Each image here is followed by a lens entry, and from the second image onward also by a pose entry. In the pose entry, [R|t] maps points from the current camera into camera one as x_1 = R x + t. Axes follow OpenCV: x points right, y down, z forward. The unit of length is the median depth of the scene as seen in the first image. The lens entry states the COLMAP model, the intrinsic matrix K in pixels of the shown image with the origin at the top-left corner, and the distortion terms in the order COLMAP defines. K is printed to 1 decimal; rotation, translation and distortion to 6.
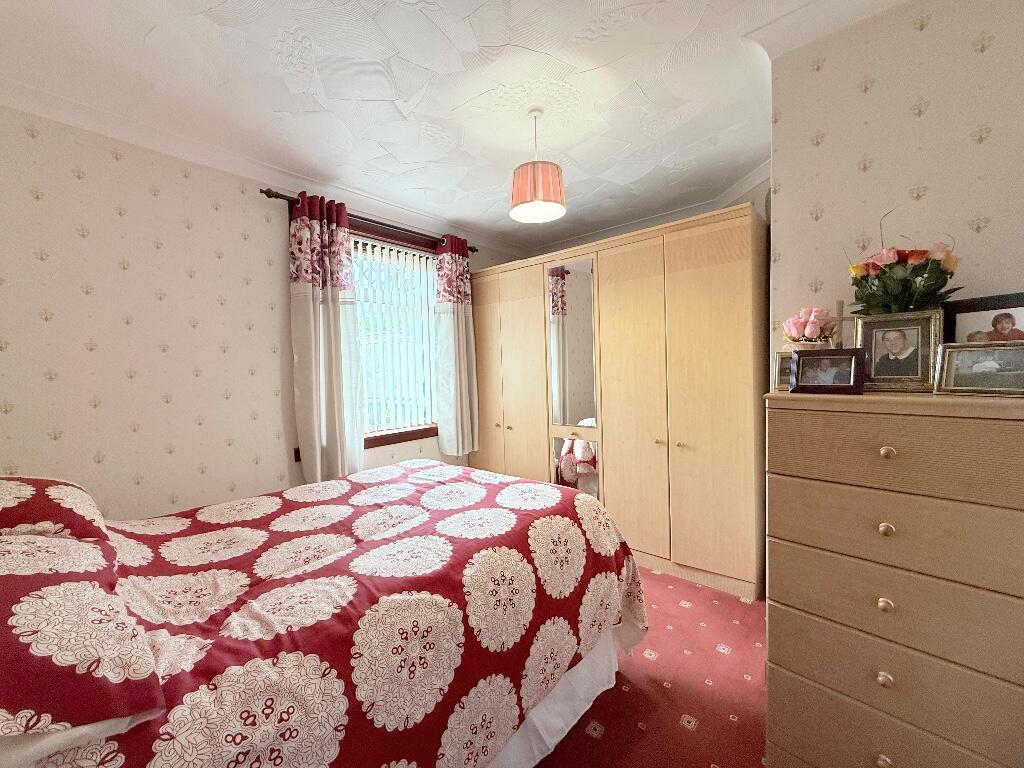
lens RADIAL K [[406.9, 0, 512.0], [0, 406.9, 384.0], [0, 0, 1]] dist [-0.000832, -0.000089]
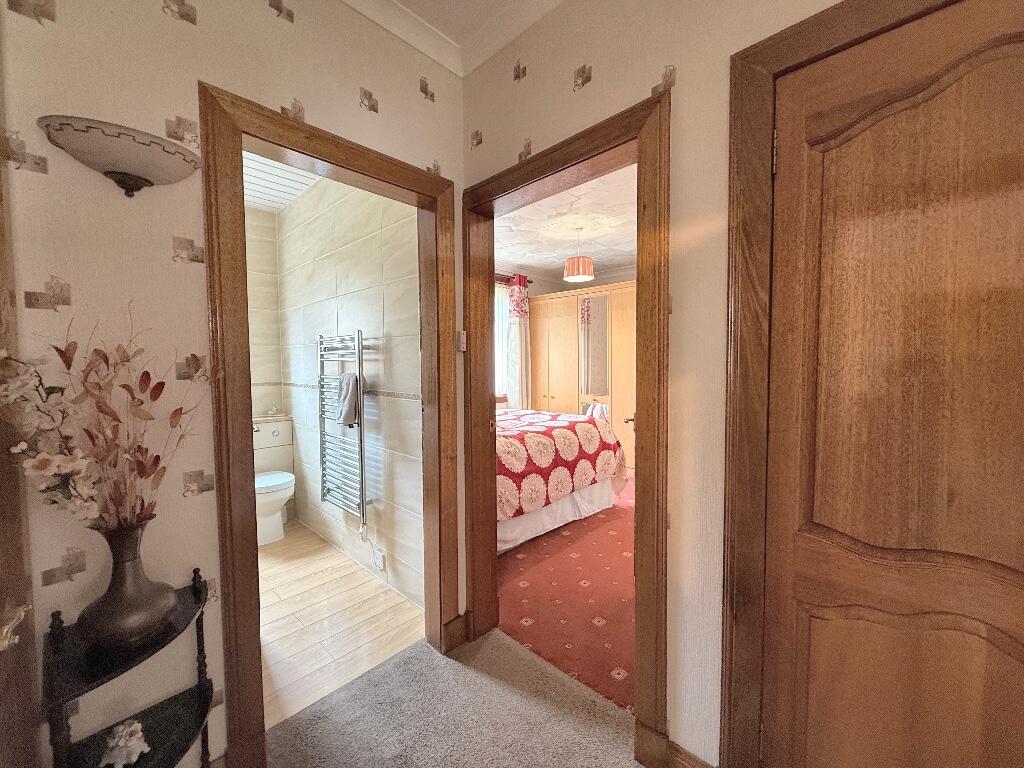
lens RADIAL K [[406.9, 0, 512.0], [0, 406.9, 384.0], [0, 0, 1]] dist [-0.000832, -0.000089]
pose [[0.998682, 0.025724, -0.044422, -0.195808], [-0.025582, 0.999666, 0.003768, 0.106025], [0.044504, -0.002627, 0.999006, -1.178461]]
